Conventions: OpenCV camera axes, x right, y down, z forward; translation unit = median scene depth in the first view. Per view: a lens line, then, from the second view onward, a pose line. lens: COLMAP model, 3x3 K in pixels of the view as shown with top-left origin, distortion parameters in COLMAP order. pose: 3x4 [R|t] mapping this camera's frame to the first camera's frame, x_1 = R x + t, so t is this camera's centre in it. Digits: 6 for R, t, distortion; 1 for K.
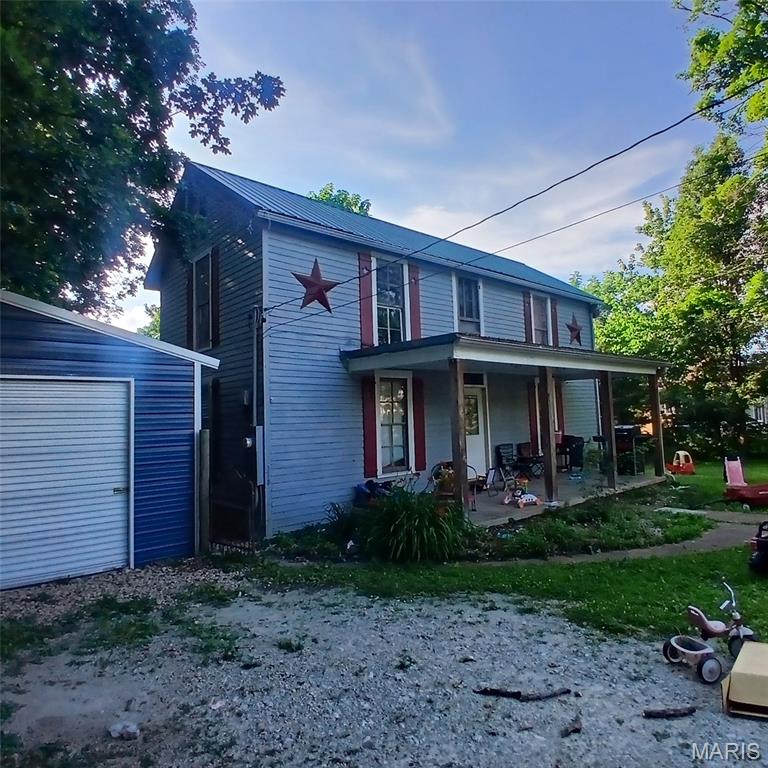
lens RADIAL K [[504.1, 0, 384.4], [0, 504.1, 383.2], [0, 0, 1]] dist [-0.022740, -0.003840]
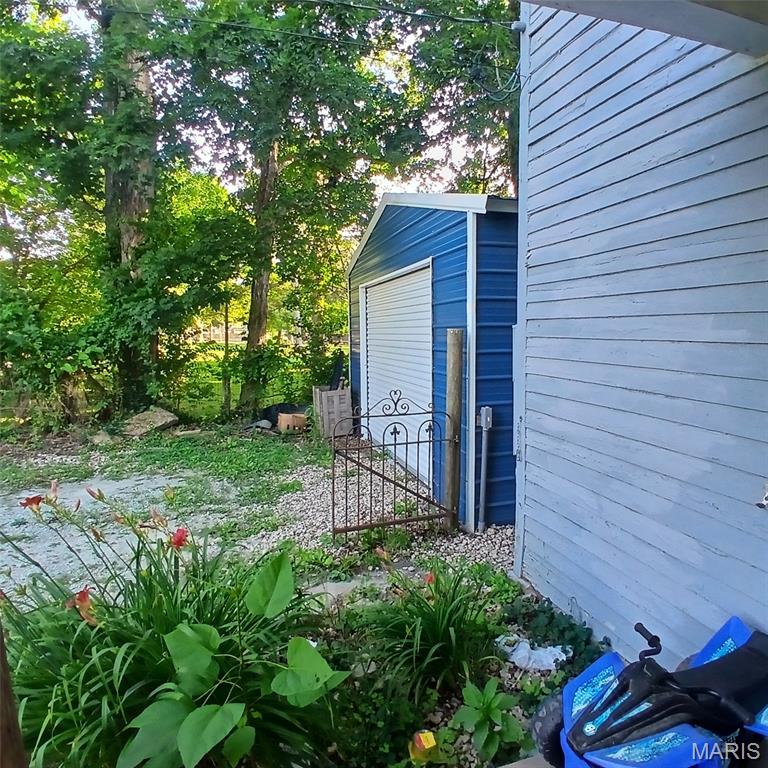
lens RADIAL K [[504.1, 0, 384.8], [0, 504.1, 382.5], [0, 0, 1]] dist [-0.022740, -0.003840]
pose [[-0.408674, 0.119193, -0.904864, 0.210463], [0.086239, 0.992043, 0.091728, 0.090446], [0.908597, -0.040547, -0.415701, 1.146638]]
